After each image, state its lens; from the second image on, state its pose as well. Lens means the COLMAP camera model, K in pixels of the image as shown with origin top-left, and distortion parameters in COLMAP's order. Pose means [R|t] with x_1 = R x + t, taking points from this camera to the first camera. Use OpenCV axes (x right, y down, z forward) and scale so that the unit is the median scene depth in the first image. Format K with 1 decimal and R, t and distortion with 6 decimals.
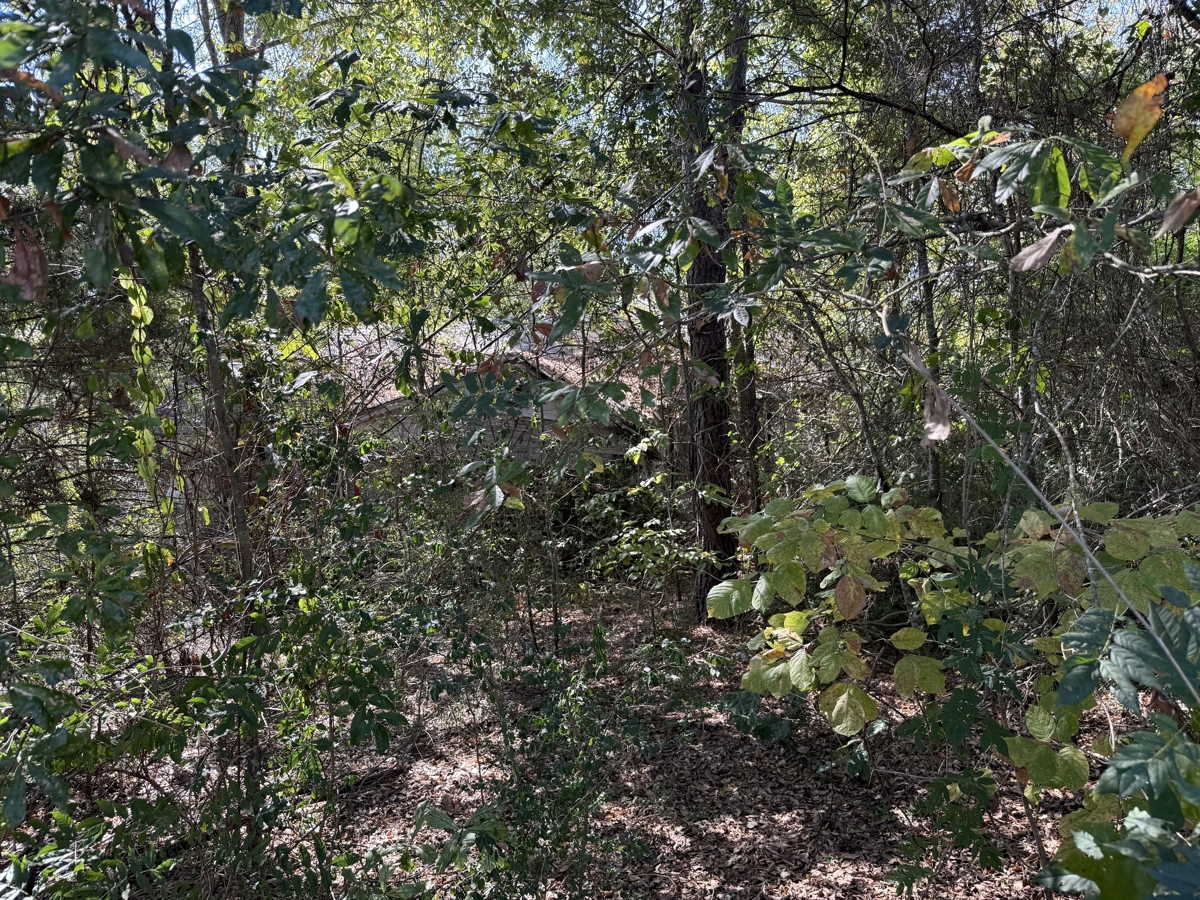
lens RADIAL K [[814.5, 0, 600.0], [0, 814.5, 450.0], [0, 0, 1]] dist [-0.006689, -0.044228]
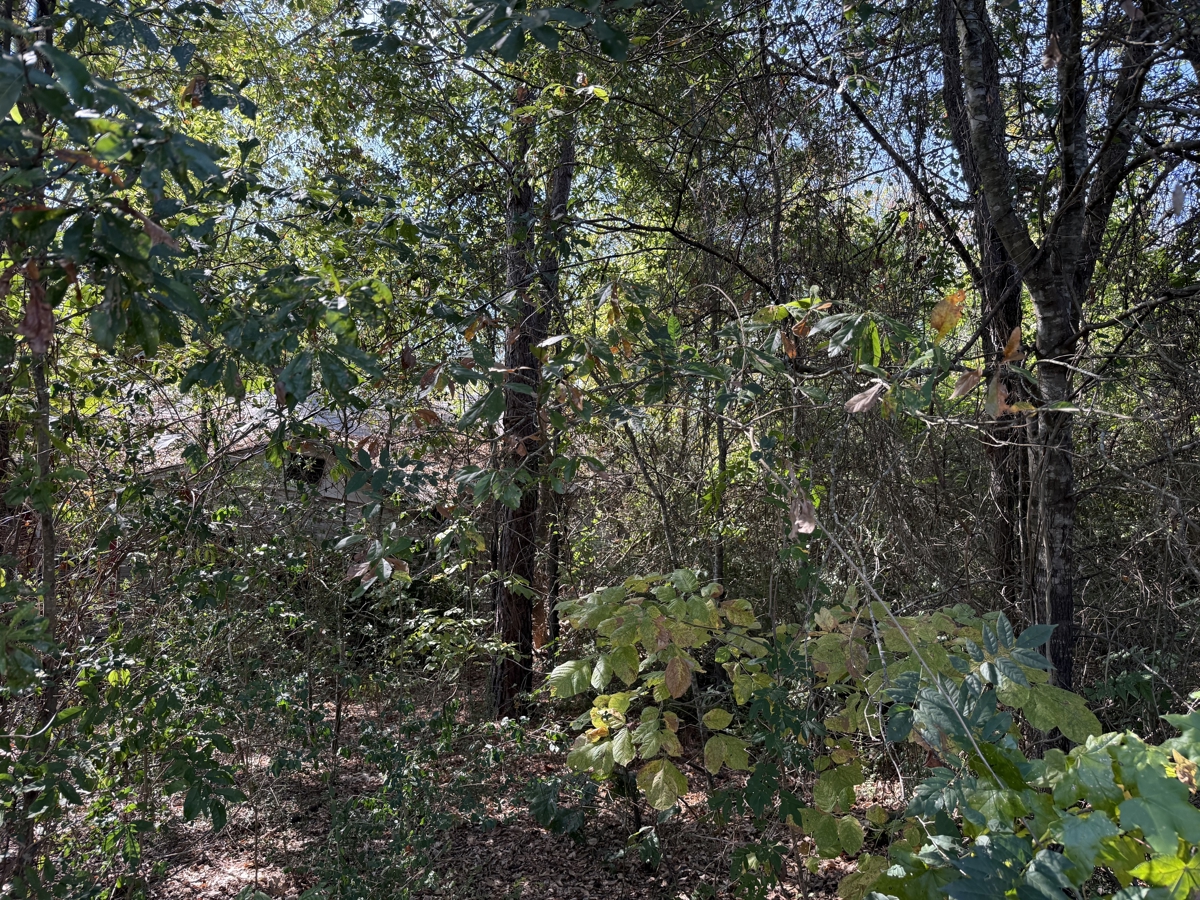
lens RADIAL K [[814.5, 0, 600.0], [0, 814.5, 450.0], [0, 0, 1]] dist [-0.006689, -0.044228]
pose [[0.964343, 0.085855, 0.250343, -0.084980], [-0.056855, 0.991039, -0.120869, 0.010122], [-0.258477, 0.102326, 0.960583, -0.069247]]
